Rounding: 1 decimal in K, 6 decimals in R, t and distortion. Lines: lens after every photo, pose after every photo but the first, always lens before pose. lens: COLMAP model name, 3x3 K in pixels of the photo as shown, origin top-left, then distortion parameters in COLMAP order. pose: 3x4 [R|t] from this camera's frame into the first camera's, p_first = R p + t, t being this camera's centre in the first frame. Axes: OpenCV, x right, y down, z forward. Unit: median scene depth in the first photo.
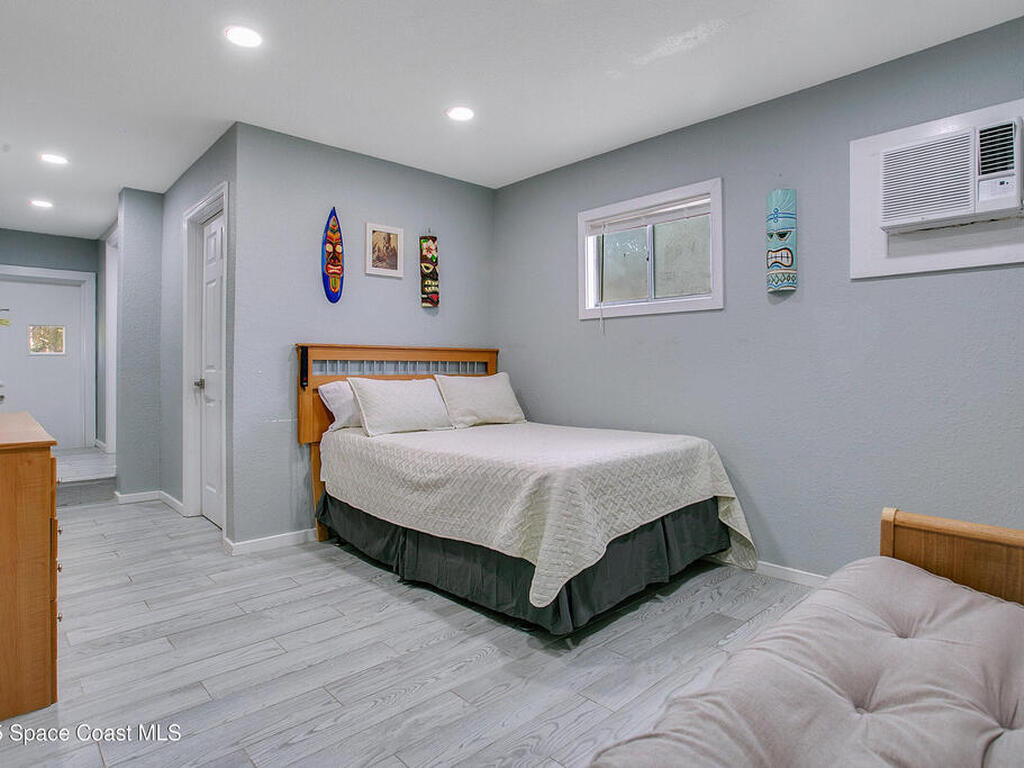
lens RADIAL K [[581.4, 0, 512.0], [0, 581.4, 384.0], [0, 0, 1]] dist [-0.092690, 0.051471]
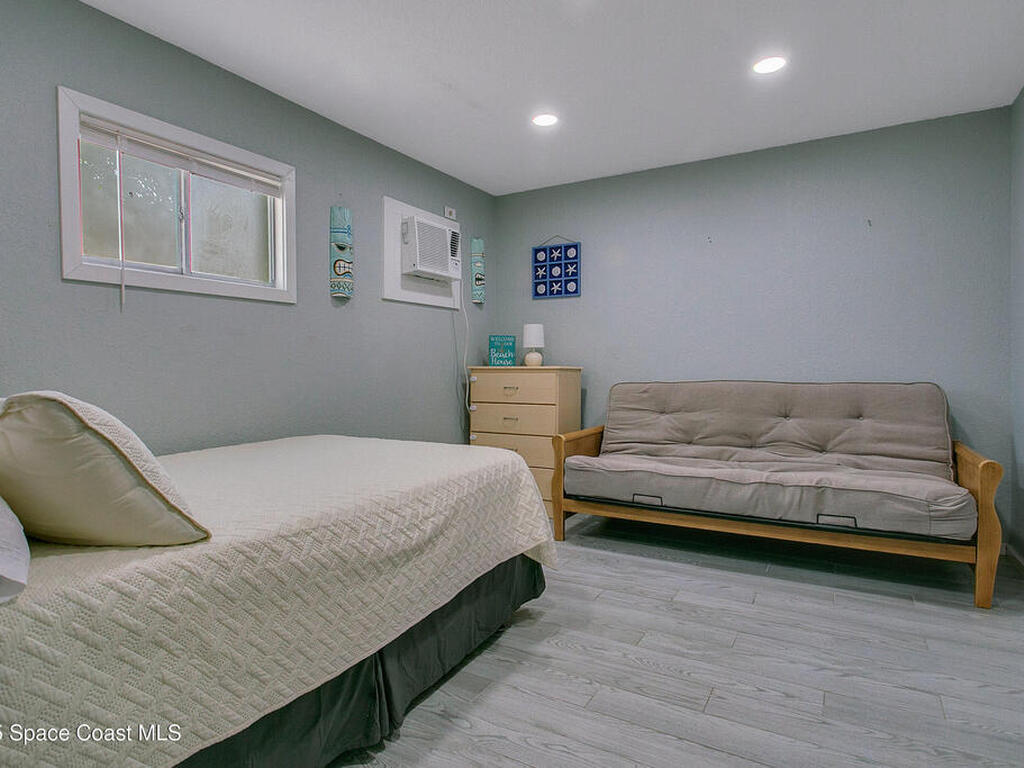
lens RADIAL K [[577.1, 0, 496.9], [0, 577.1, 374.3], [0, 0, 1]] dist [0.001621, 0.000410]
pose [[-0.274829, -0.014232, 0.961388, -0.899356], [0.023305, 0.999498, 0.021458, -0.027966], [-0.961211, 0.028302, -0.274359, 1.240985]]
